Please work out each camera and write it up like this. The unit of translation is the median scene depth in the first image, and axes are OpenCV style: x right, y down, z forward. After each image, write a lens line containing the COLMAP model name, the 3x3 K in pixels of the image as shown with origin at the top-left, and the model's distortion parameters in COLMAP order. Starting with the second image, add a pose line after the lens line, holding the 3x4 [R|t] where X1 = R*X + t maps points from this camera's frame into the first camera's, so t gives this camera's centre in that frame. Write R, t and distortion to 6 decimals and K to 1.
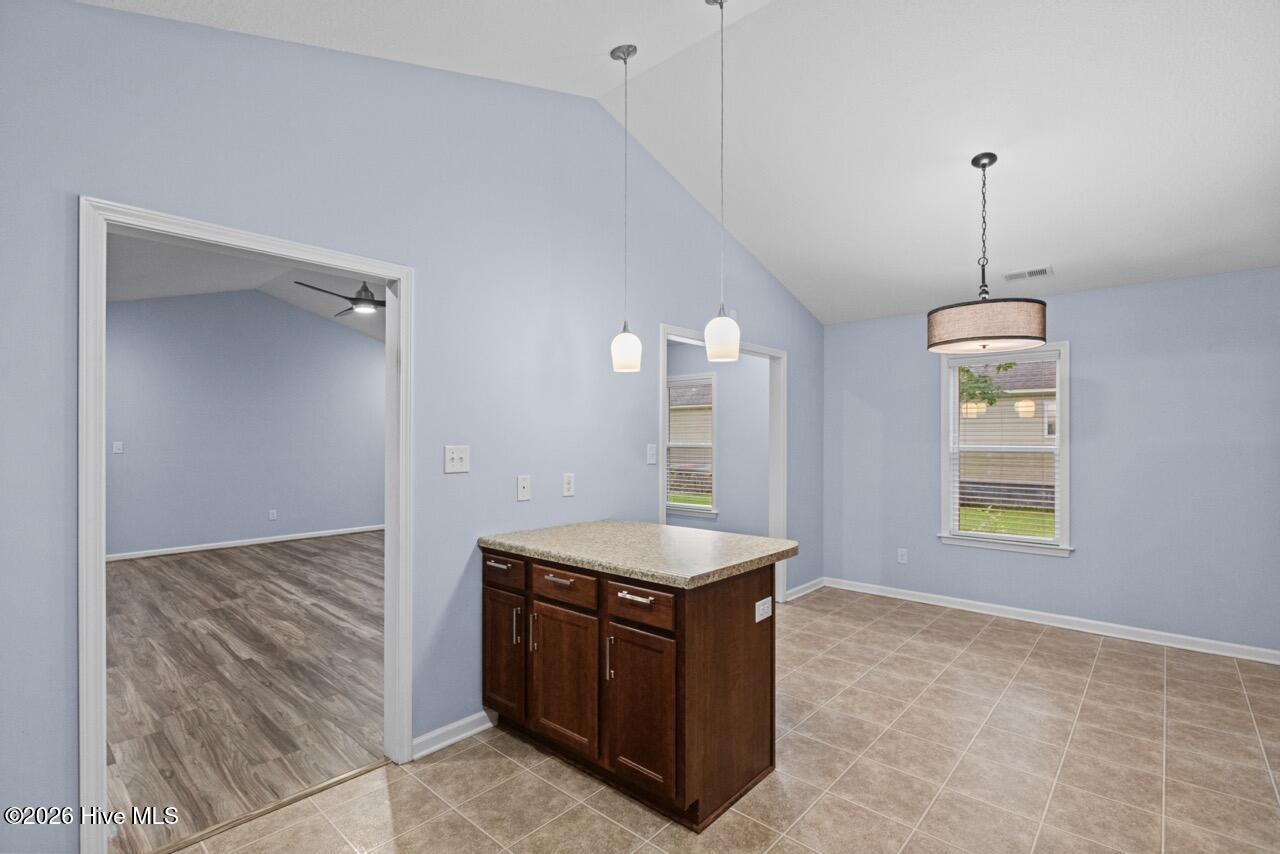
lens RADIAL K [[590.7, 0, 642.7], [0, 590.7, 440.9], [0, 0, 1]] dist [-0.003687, -0.001576]
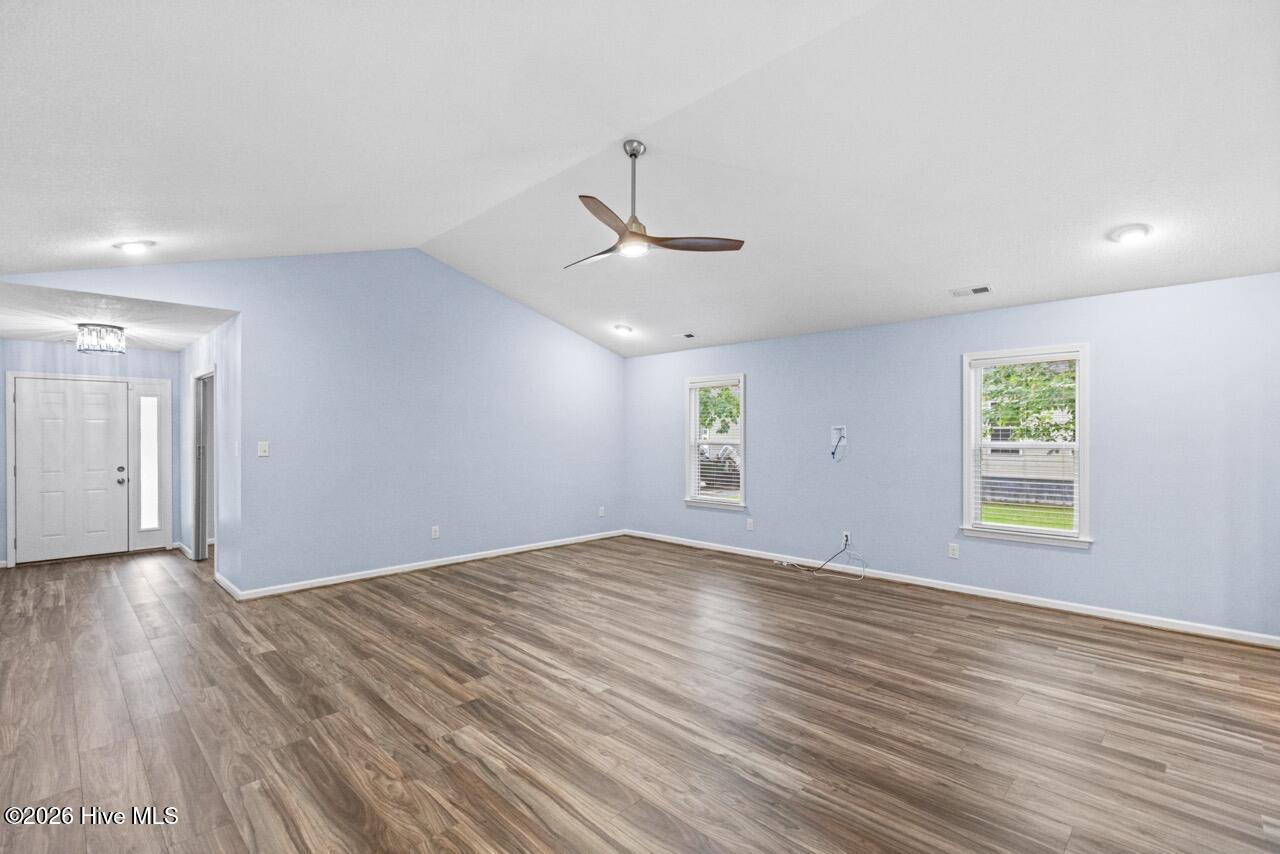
lens RADIAL K [[574.8, 0, 639.5], [0, 574.8, 452.6], [0, 0, 1]] dist [0.005041, 0.000709]
pose [[0.998873, -0.001777, -0.047422, -0.606099], [0.003078, 0.999620, 0.027378, -0.006140], [0.047355, -0.027493, 0.998500, 0.457688]]
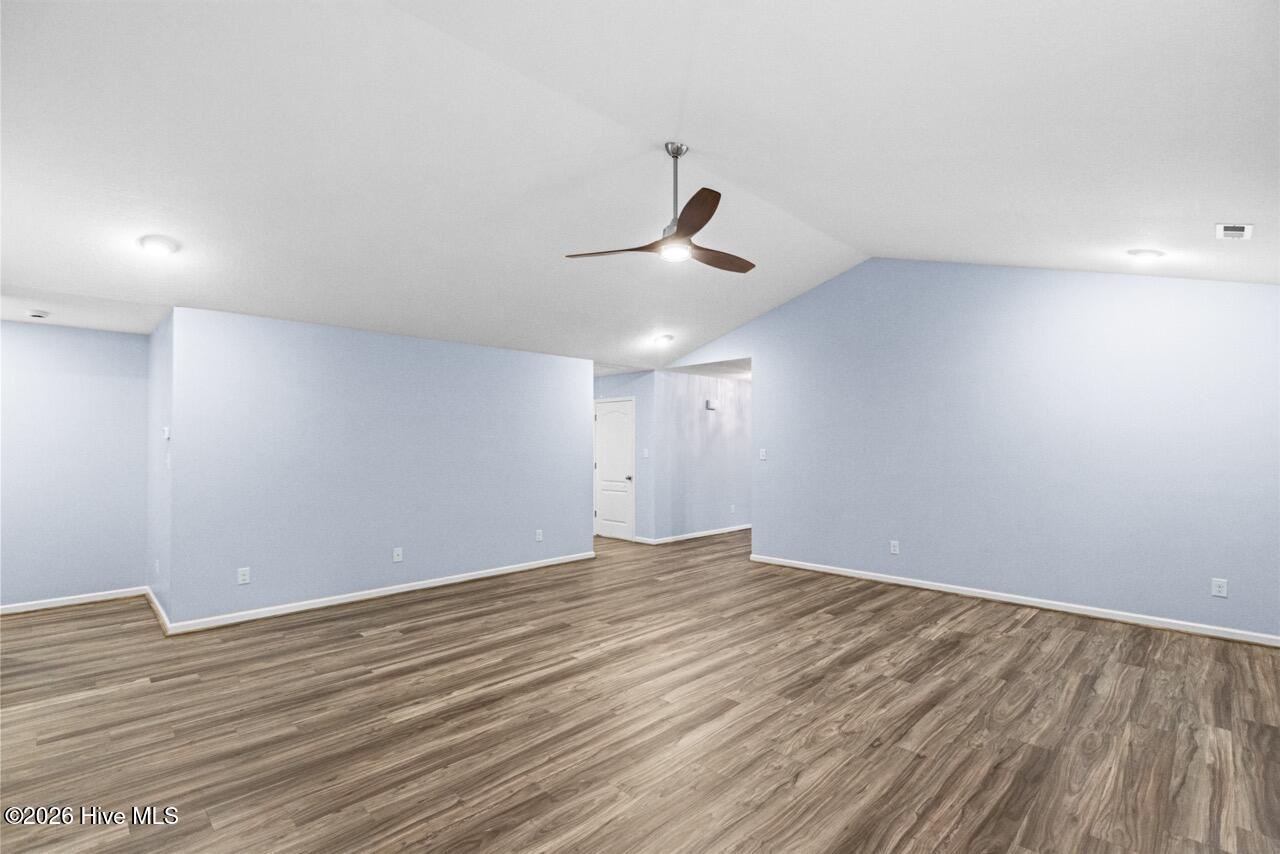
lens RADIAL K [[590.7, 0, 639.8], [0, 590.7, 447.5], [0, 0, 1]] dist [-0.003687, -0.001576]
pose [[-0.052323, 0.005731, -0.998614, 0.263471], [0.000660, 0.999984, 0.005704, -0.008197], [0.998630, -0.000361, -0.052326, 1.388379]]
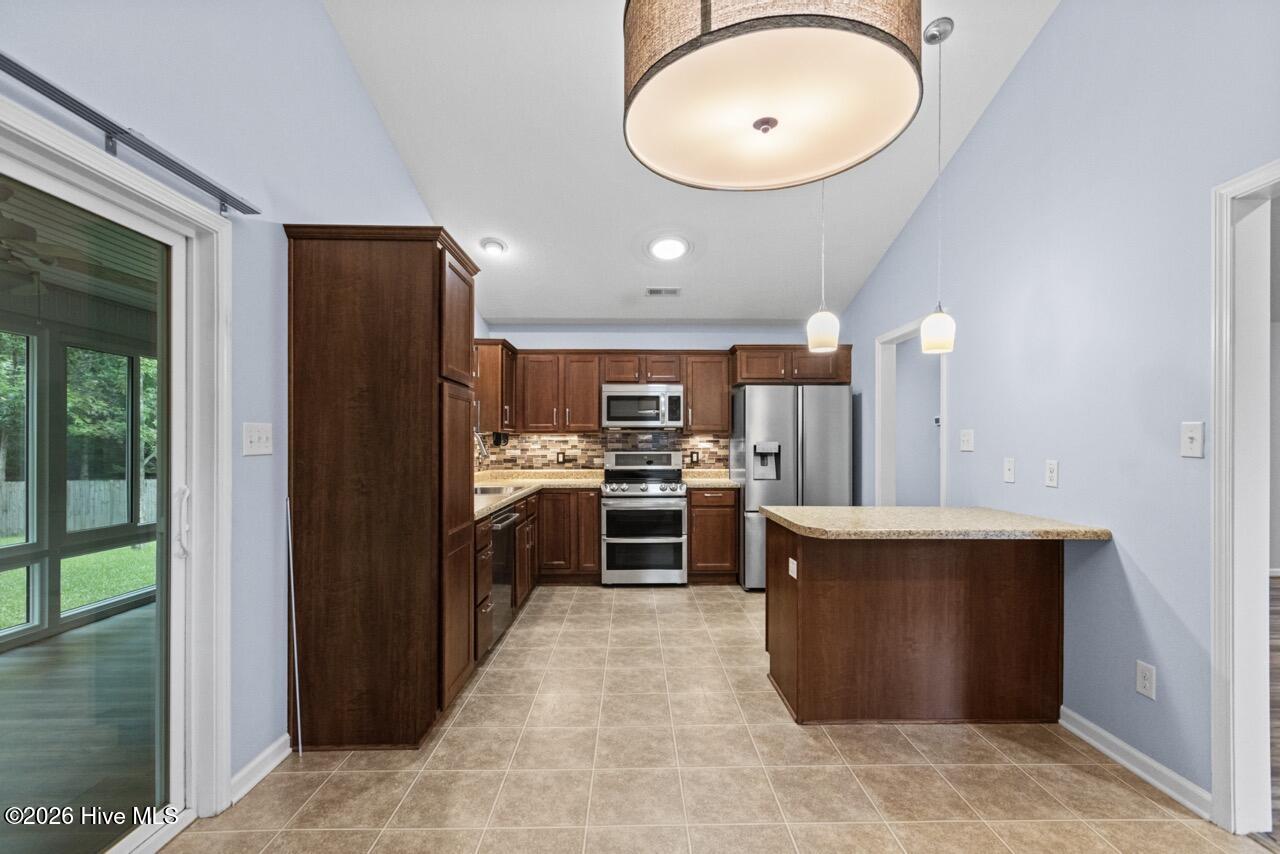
lens RADIAL K [[574.8, 0, 638.4], [0, 574.8, 444.6], [0, 0, 1]] dist [0.005041, 0.000709]
pose [[-0.738949, -0.000971, -0.673761, 0.704608], [-0.005414, 0.999975, 0.004496, 0.025540], [0.673739, 0.006970, -0.738936, 0.968838]]
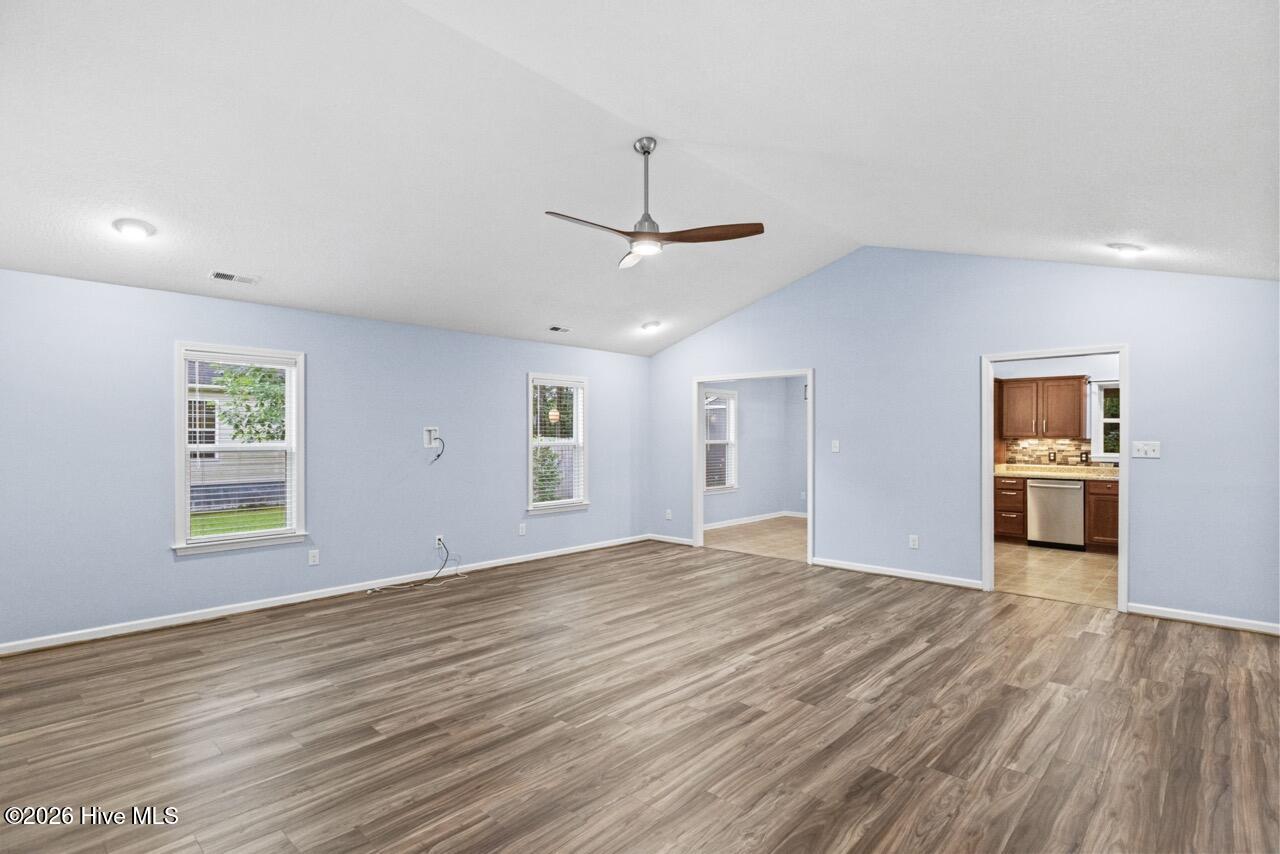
lens RADIAL K [[627.4, 0, 651.1], [0, 627.4, 439.6], [0, 0, 1]] dist [-0.000605, 0.001507]
pose [[0.008917, -0.004645, 0.999949, -1.677085], [0.003255, 0.999984, 0.004616, -0.004536], [-0.999955, 0.003214, 0.008932, 1.380351]]
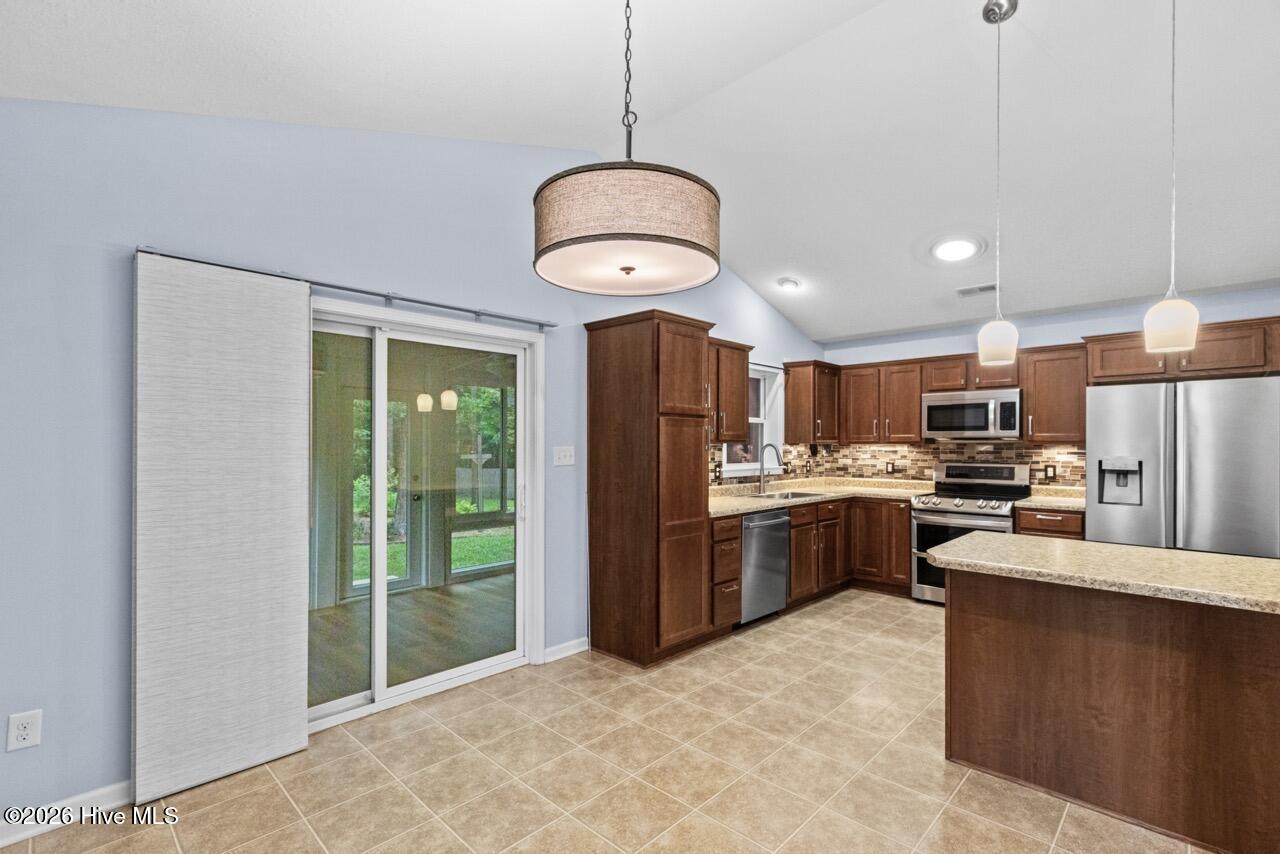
lens RADIAL K [[574.8, 0, 653.1], [0, 574.8, 445.3], [0, 0, 1]] dist [0.005041, 0.000709]
pose [[-0.999599, -0.003393, 0.028109, 0.435407], [-0.003164, 0.999962, 0.008179, -0.000336], [-0.028135, 0.008087, -0.999571, 1.241279]]
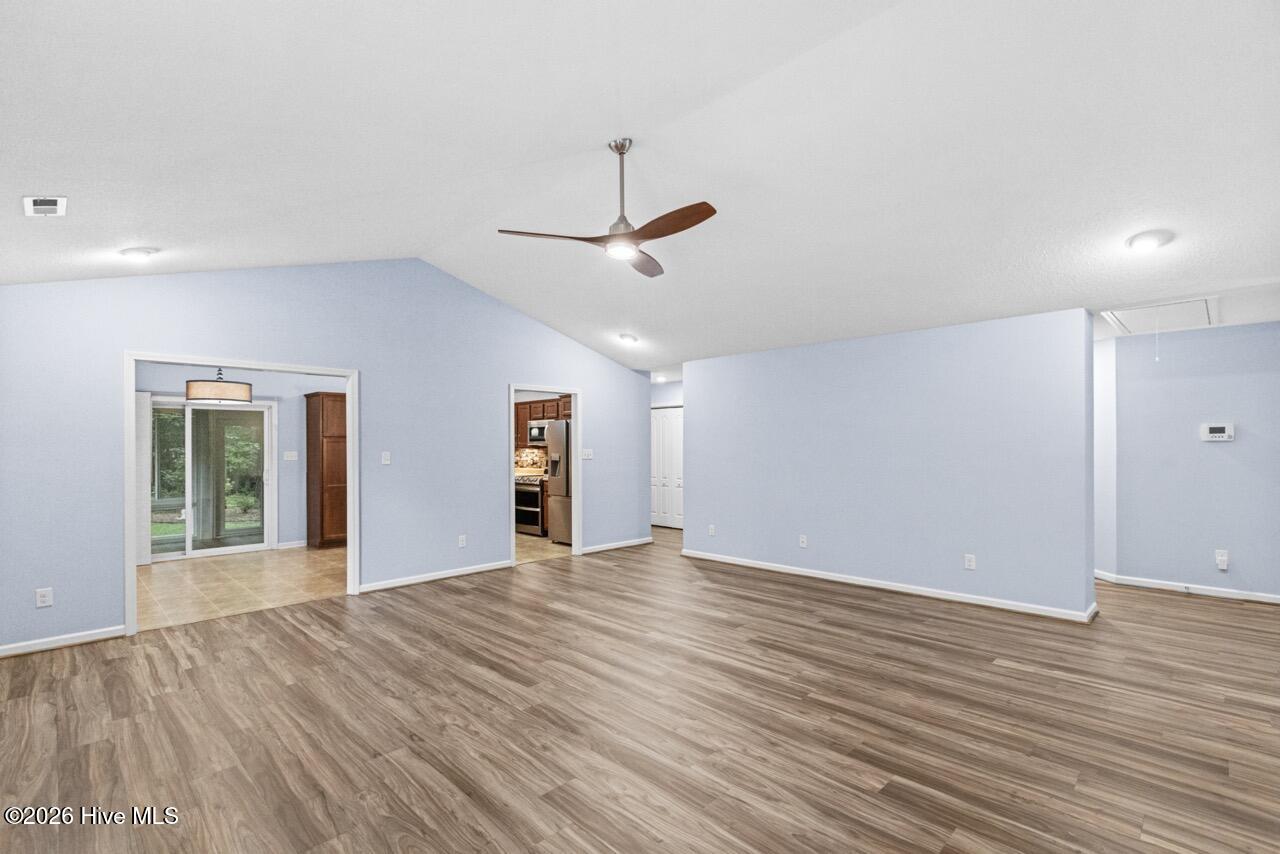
lens RADIAL K [[574.8, 0, 647.9], [0, 574.8, 439.6], [0, 0, 1]] dist [0.005041, 0.000709]
pose [[-0.999303, 0.005236, 0.036958, -0.732667], [0.004981, 0.999963, -0.006977, -0.011995], [-0.036993, -0.006788, -0.999292, 2.304197]]
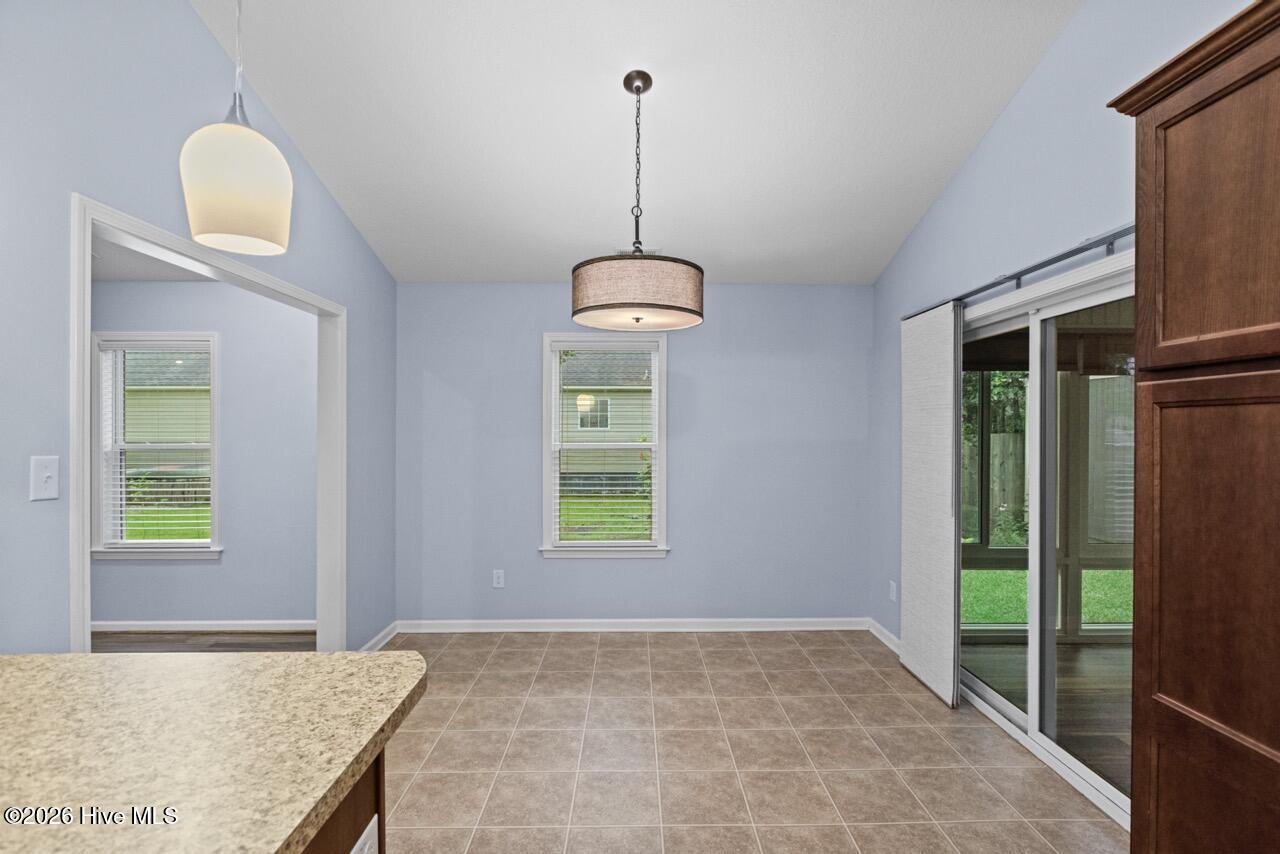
lens RADIAL K [[590.7, 0, 643.6], [0, 590.7, 431.6], [0, 0, 1]] dist [-0.003687, -0.001576]
pose [[0.732482, -0.003891, 0.680775, 0.040576], [0.003514, 0.999992, 0.001935, -0.011547], [-0.680777, 0.000975, 0.732490, 0.332033]]
